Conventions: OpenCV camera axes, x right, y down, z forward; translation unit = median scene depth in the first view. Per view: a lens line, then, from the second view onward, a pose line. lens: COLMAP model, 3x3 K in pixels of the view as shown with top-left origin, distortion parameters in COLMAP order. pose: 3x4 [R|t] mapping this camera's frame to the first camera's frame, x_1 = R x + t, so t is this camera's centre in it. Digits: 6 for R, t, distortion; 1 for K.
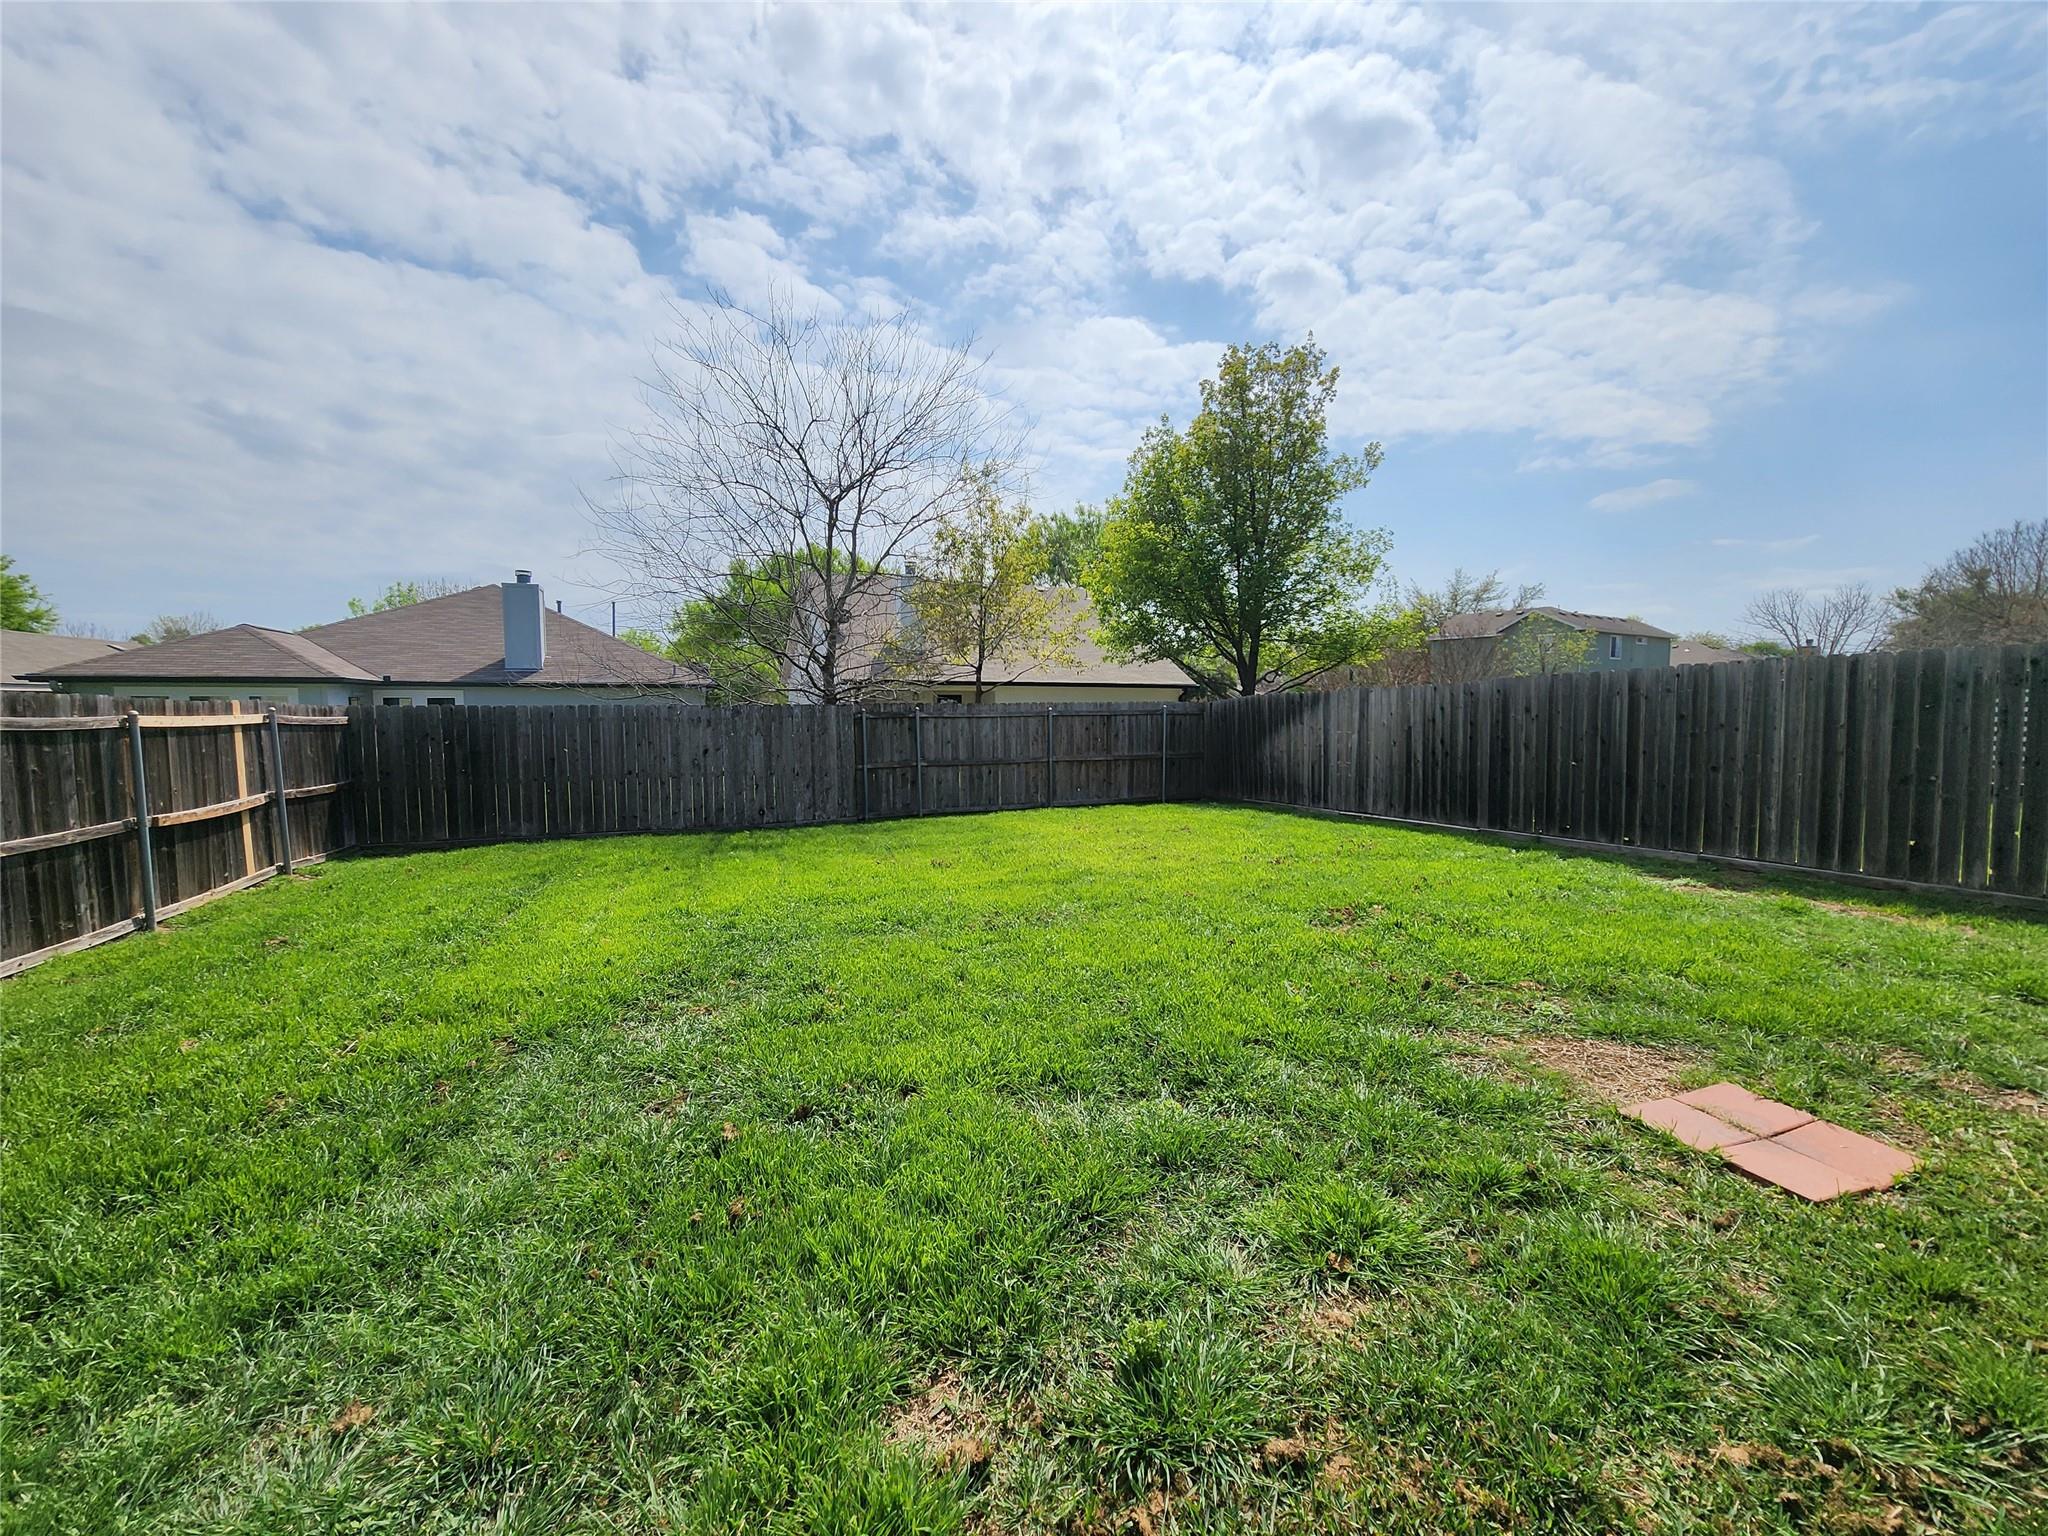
lens RADIAL K [[841.2, 0, 1014.2], [0, 841.2, 765.9], [0, 0, 1]] dist [-0.005782, -0.000044]
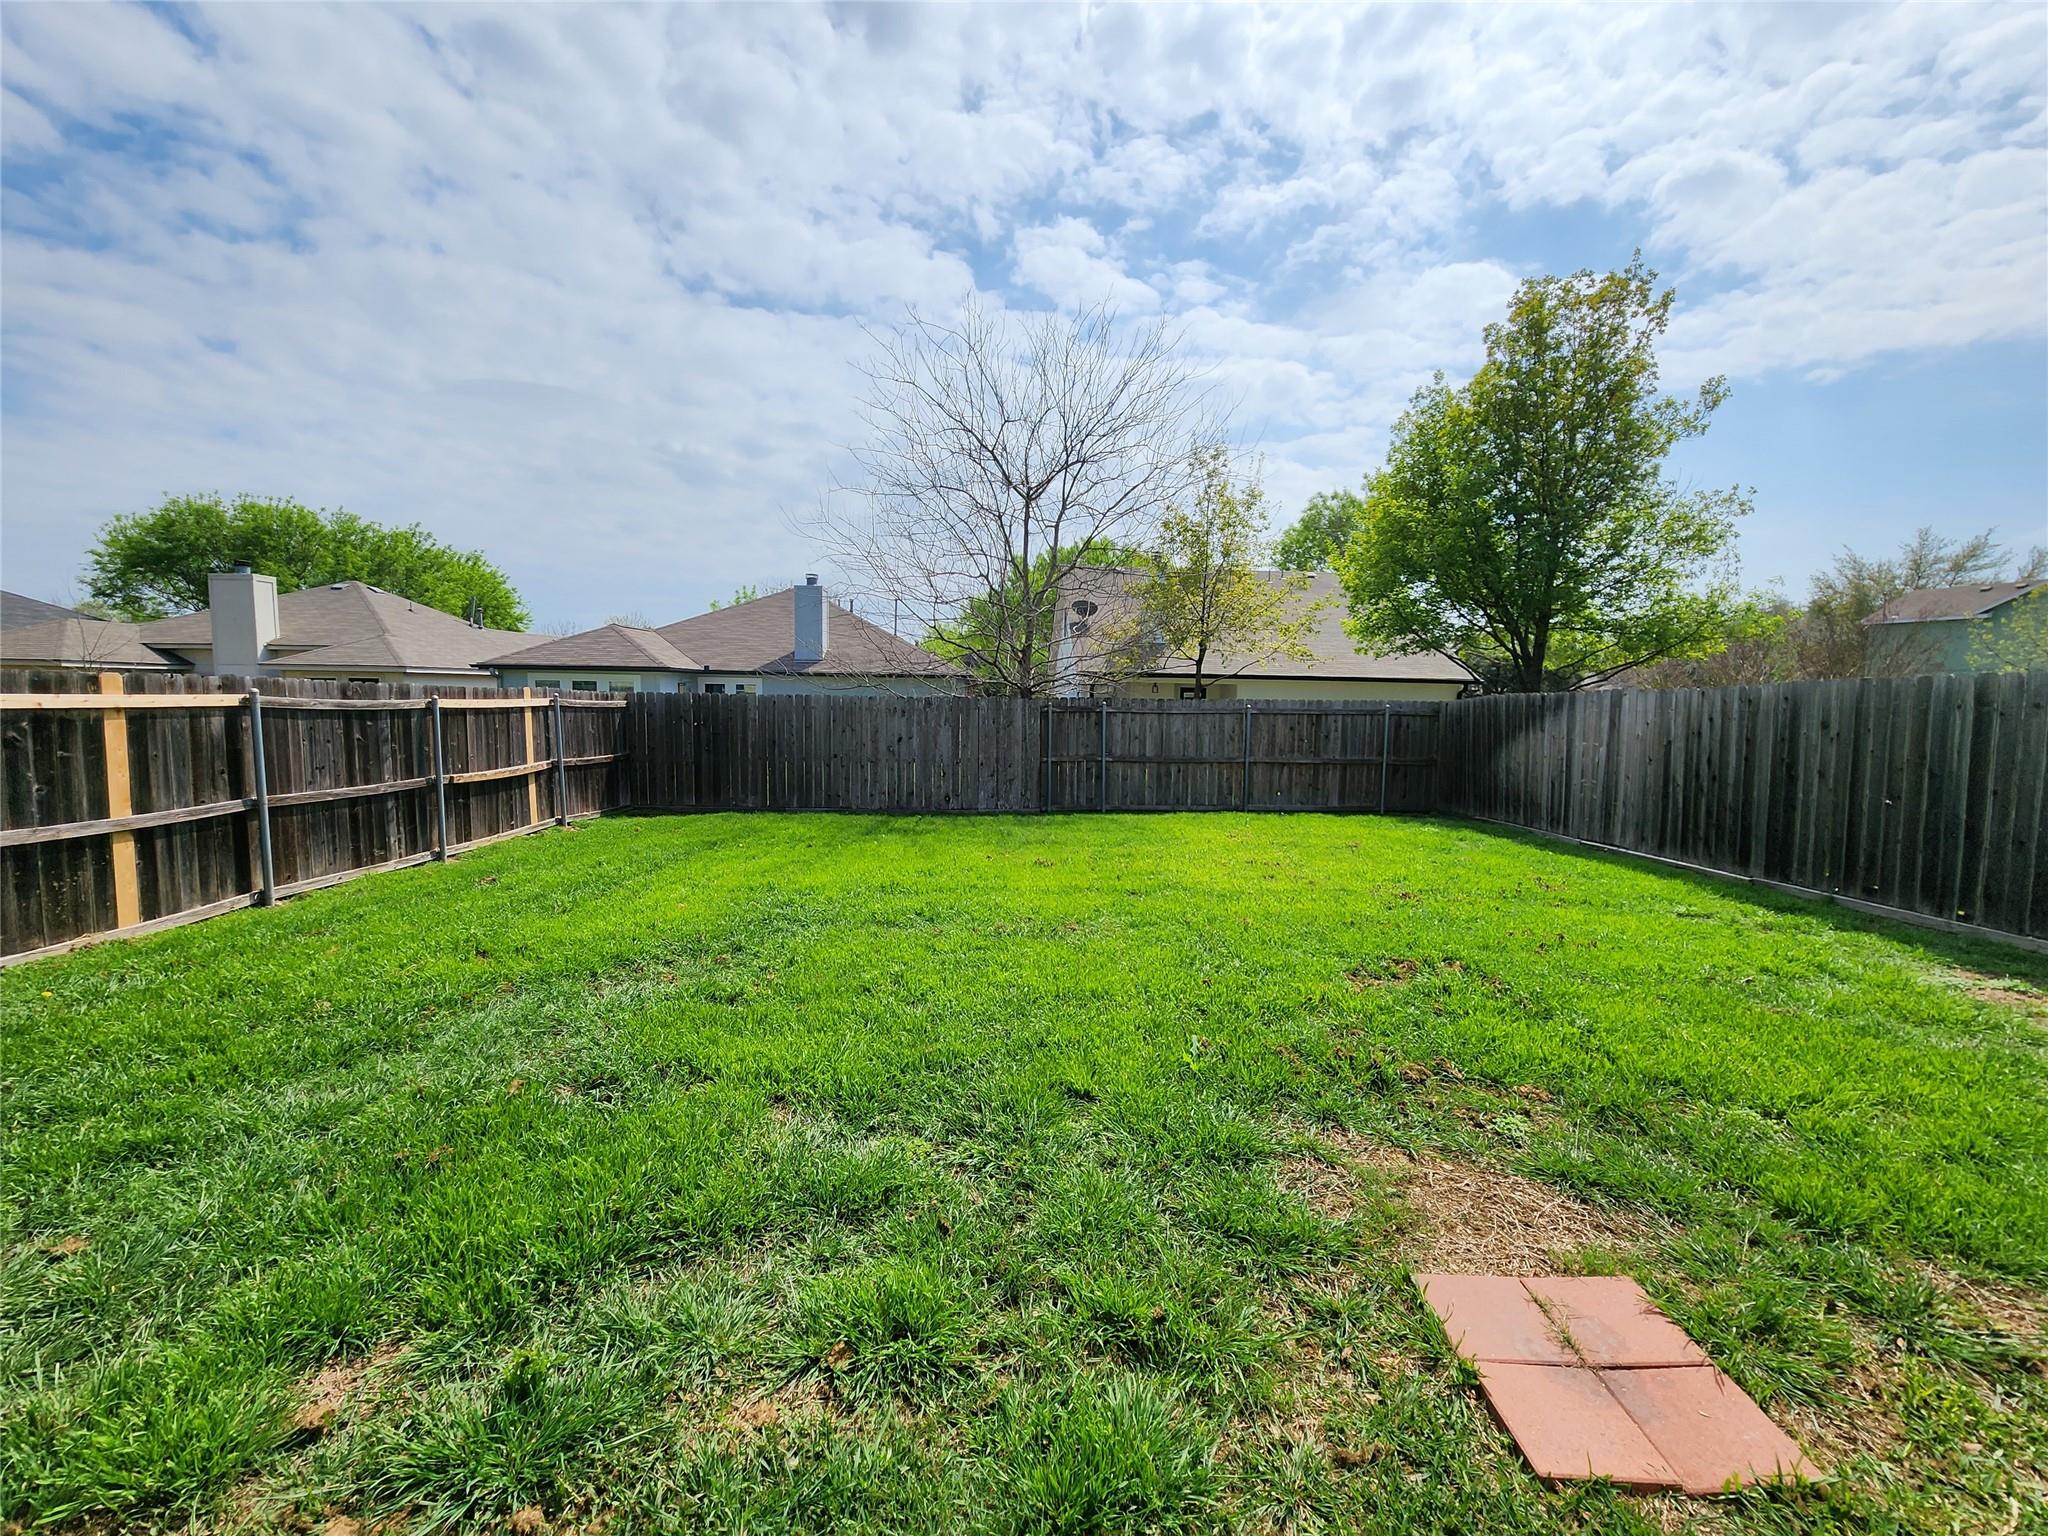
lens RADIAL K [[841.2, 0, 1023.1], [0, 841.2, 763.7], [0, 0, 1]] dist [-0.005782, -0.000044]
pose [[0.936138, 0.046686, -0.348521, 0.100734], [-0.042906, 0.998907, 0.018562, -0.007843], [0.349006, -0.002423, 0.937117, 0.026831]]
